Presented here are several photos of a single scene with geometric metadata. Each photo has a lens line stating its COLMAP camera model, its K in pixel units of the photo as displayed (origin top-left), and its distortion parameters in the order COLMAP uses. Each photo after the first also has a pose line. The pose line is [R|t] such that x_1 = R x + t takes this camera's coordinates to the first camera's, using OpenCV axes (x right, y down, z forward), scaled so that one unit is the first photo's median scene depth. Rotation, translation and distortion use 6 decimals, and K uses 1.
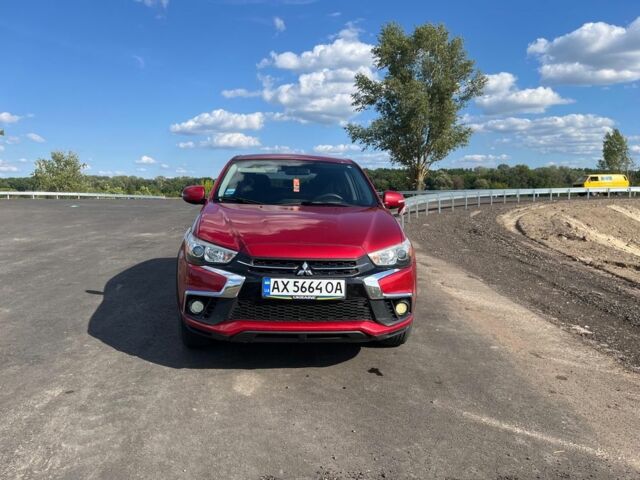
lens RADIAL K [[484.9, 0, 315.2], [0, 484.9, 238.7], [0, 0, 1]] dist [0.094301, -0.130308]
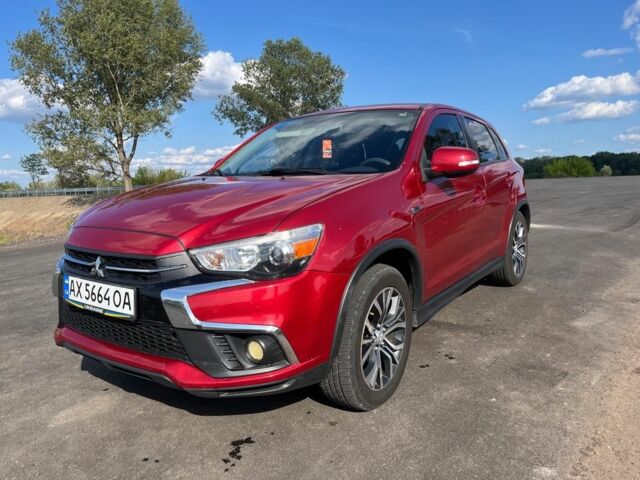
lens RADIAL K [[484.9, 0, 315.2], [0, 484.9, 238.7], [0, 0, 1]] dist [0.094301, -0.130308]
pose [[0.764352, 0.046180, -0.643144, 0.607429], [-0.024707, 0.998797, 0.042355, -0.011737], [0.644326, -0.016484, 0.764573, 0.637716]]
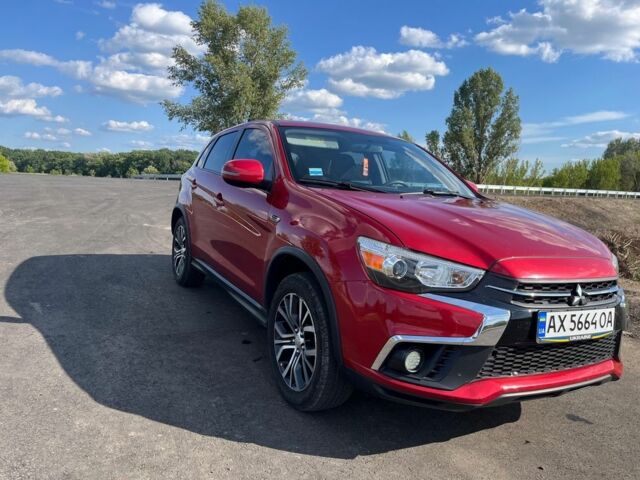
lens RADIAL K [[484.9, 0, 315.2], [0, 484.9, 238.7], [0, 0, 1]] dist [0.094301, -0.130308]
pose [[0.920092, -0.000953, 0.391701, -0.593464], [-0.011499, 0.999500, 0.029441, -0.030364], [-0.391534, -0.031593, 0.919621, 0.486790]]
